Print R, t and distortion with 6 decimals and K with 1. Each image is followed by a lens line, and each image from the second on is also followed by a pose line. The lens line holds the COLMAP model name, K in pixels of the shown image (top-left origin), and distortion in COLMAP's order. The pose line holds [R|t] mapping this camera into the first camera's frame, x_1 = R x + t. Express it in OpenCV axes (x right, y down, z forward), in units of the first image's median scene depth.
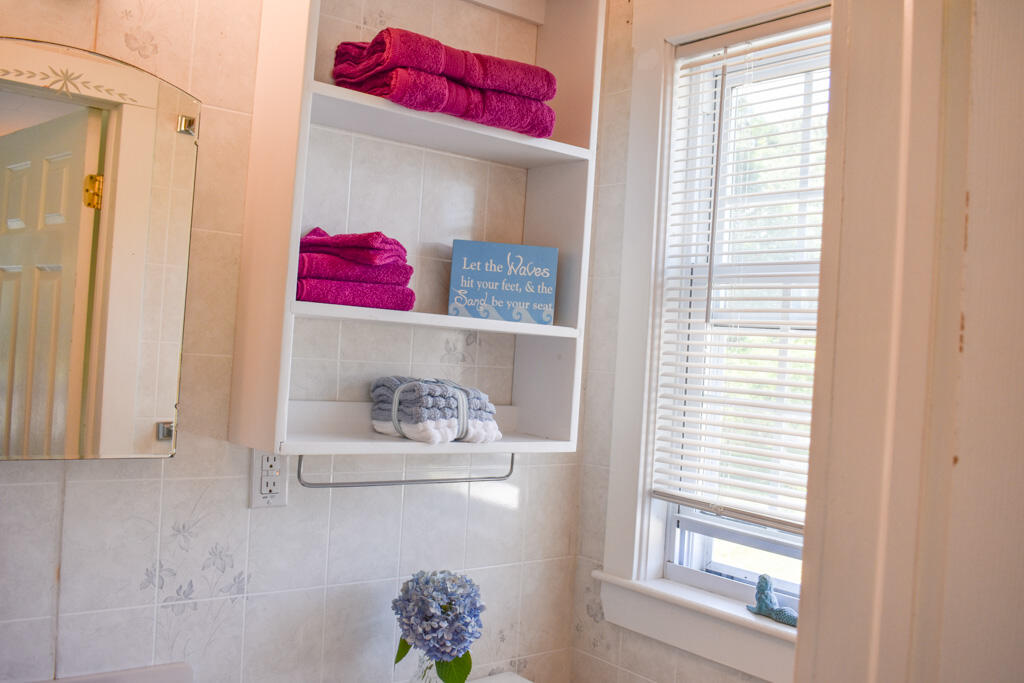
lens RADIAL K [[940.3, 0, 512.5], [0, 940.3, 339.3], [0, 0, 1]] dist [-0.075022, 0.000000]
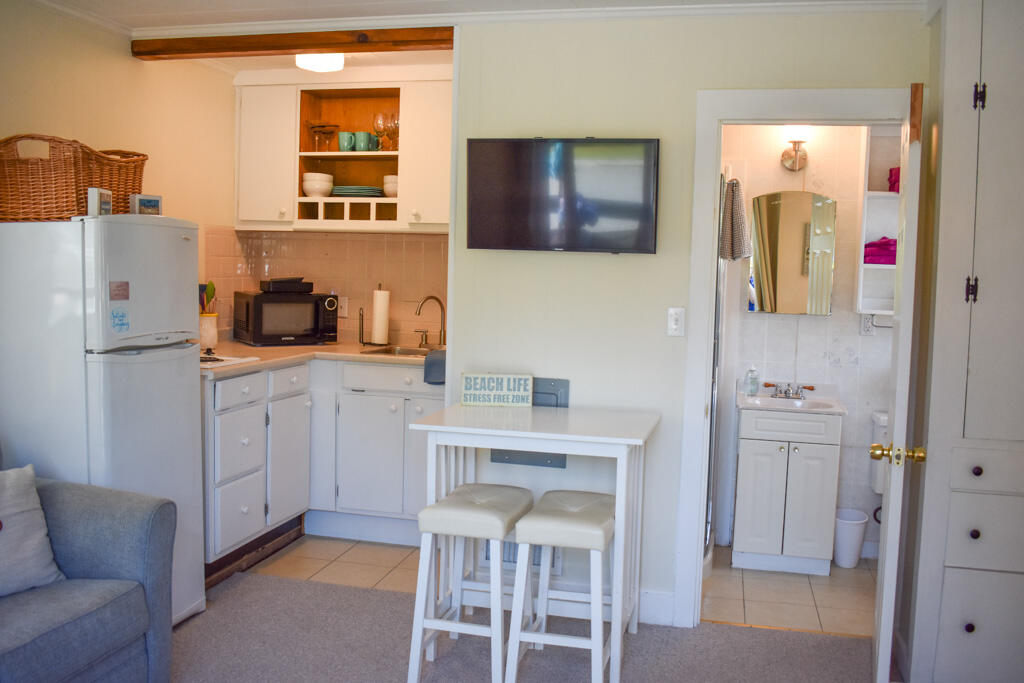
lens RADIAL K [[940.3, 0, 508.6], [0, 940.3, 332.7], [0, 0, 1]] dist [-0.075022, 0.000000]
pose [[0.620608, 0.008964, -0.784070, 1.417512], [0.024349, 0.999232, 0.030697, 0.061864], [0.783743, -0.038142, 0.619913, -1.792070]]
